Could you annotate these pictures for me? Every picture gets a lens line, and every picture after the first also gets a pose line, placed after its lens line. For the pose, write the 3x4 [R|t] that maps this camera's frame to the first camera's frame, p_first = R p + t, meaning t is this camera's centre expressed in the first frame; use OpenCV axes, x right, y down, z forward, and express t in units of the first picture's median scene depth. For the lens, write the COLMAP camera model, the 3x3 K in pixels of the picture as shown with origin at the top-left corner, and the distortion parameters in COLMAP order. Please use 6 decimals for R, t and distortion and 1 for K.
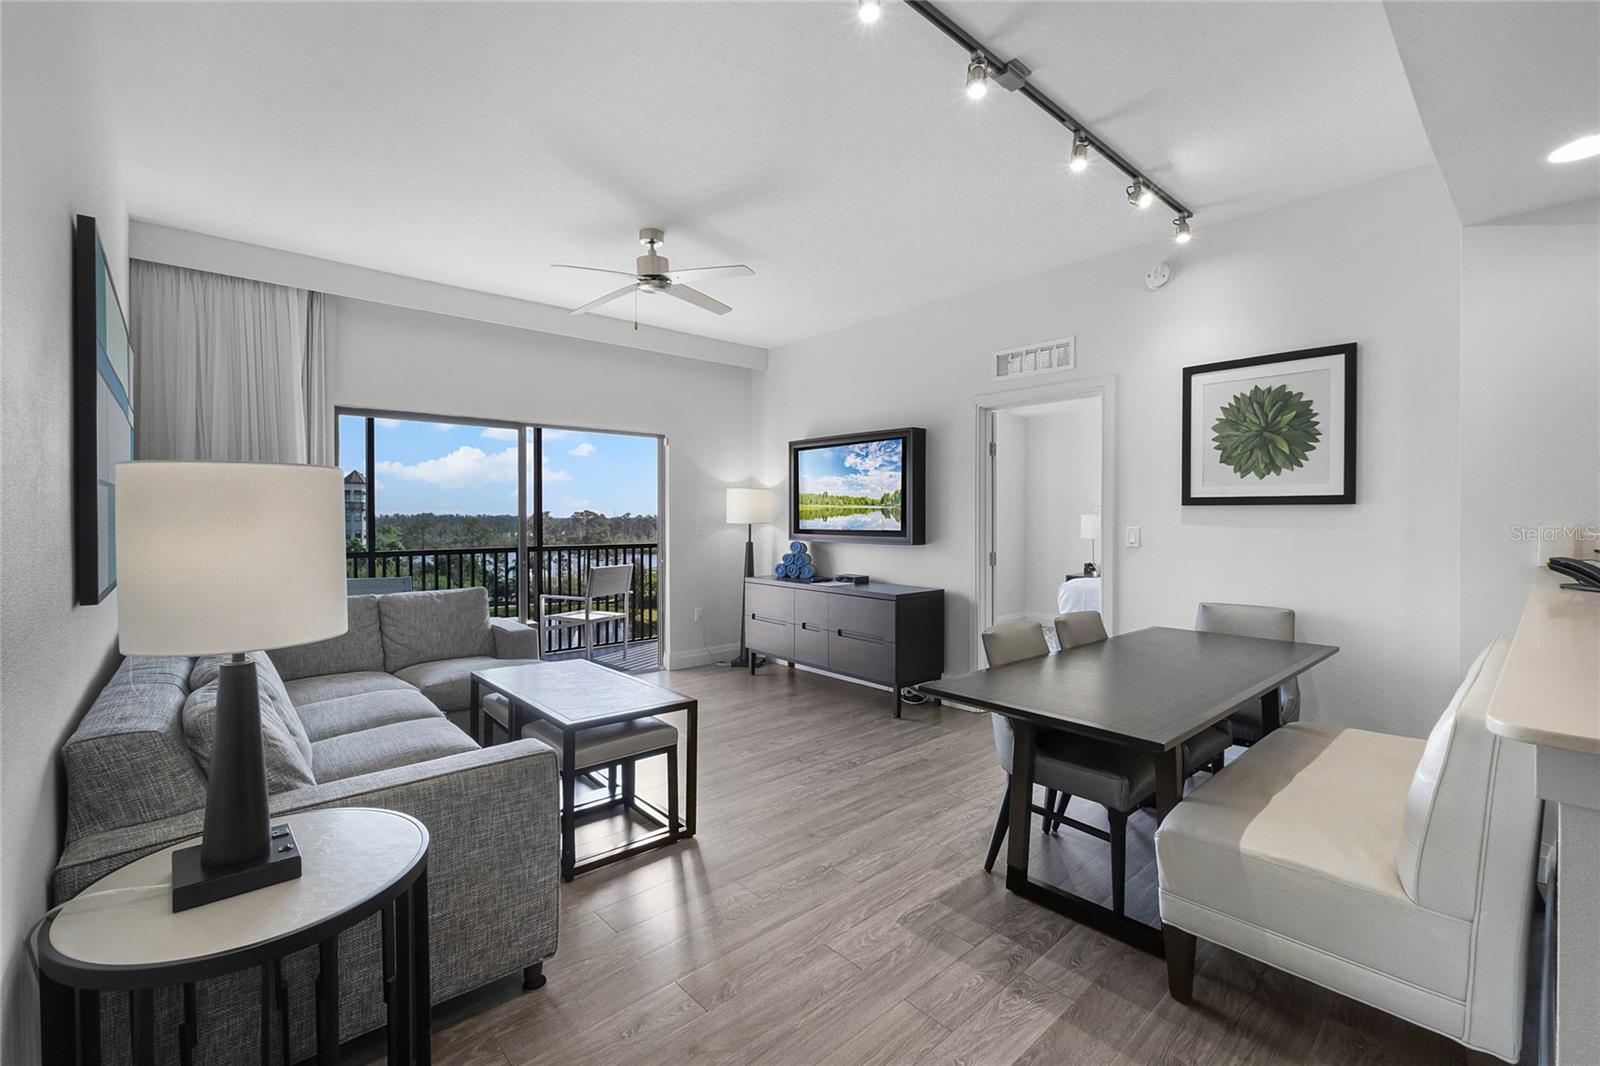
lens RADIAL K [[693.8, 0, 800.5], [0, 693.8, 520.3], [0, 0, 1]] dist [0.000011, -0.000451]
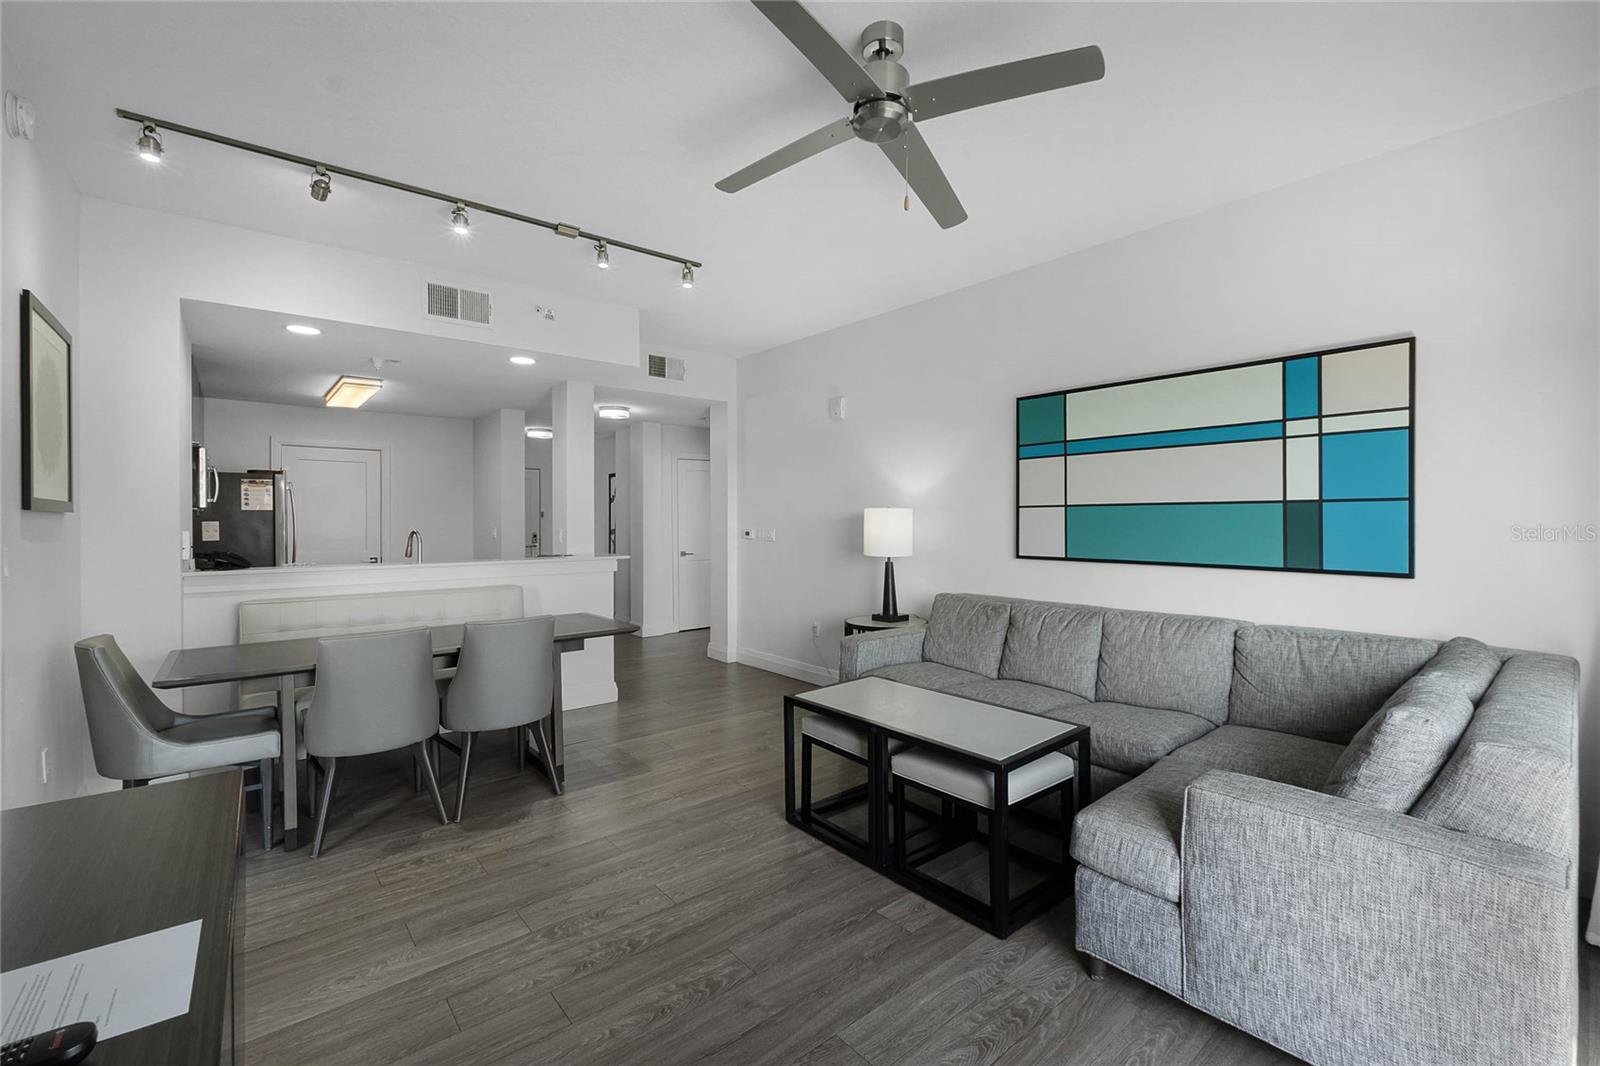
lens RADIAL K [[683.5, 0, 803.0], [0, 683.5, 523.8], [0, 0, 1]] dist [0.000075, 0.000052]
pose [[-0.999227, 0.000003, 0.039301, -0.179607], [0.000462, 0.999932, 0.011673, -0.016570], [-0.039299, 0.011682, -0.999159, 1.675863]]
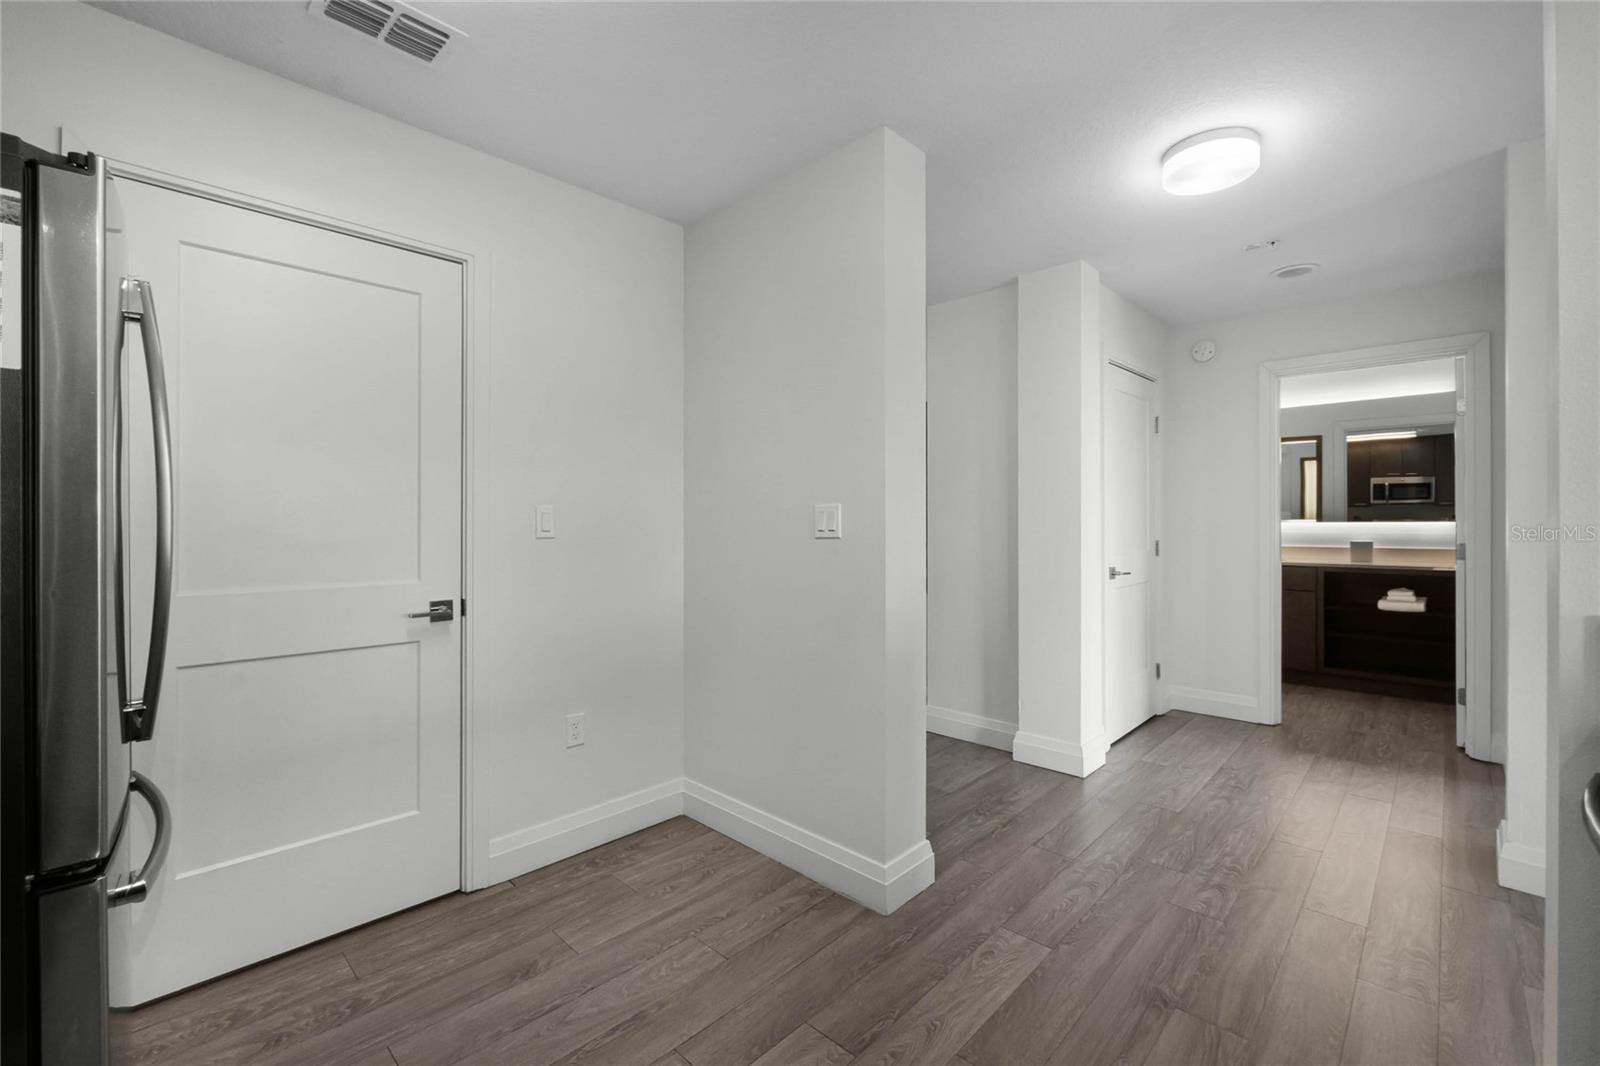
lens RADIAL K [[679.7, 0, 820.9], [0, 679.7, 518.3], [0, 0, 1]] dist [0.000481, 0.000109]
pose [[-0.996540, -0.004966, -0.082969, 0.849630], [-0.005141, 0.999985, 0.001897, 0.026221], [0.082958, 0.002317, -0.996550, 0.398012]]
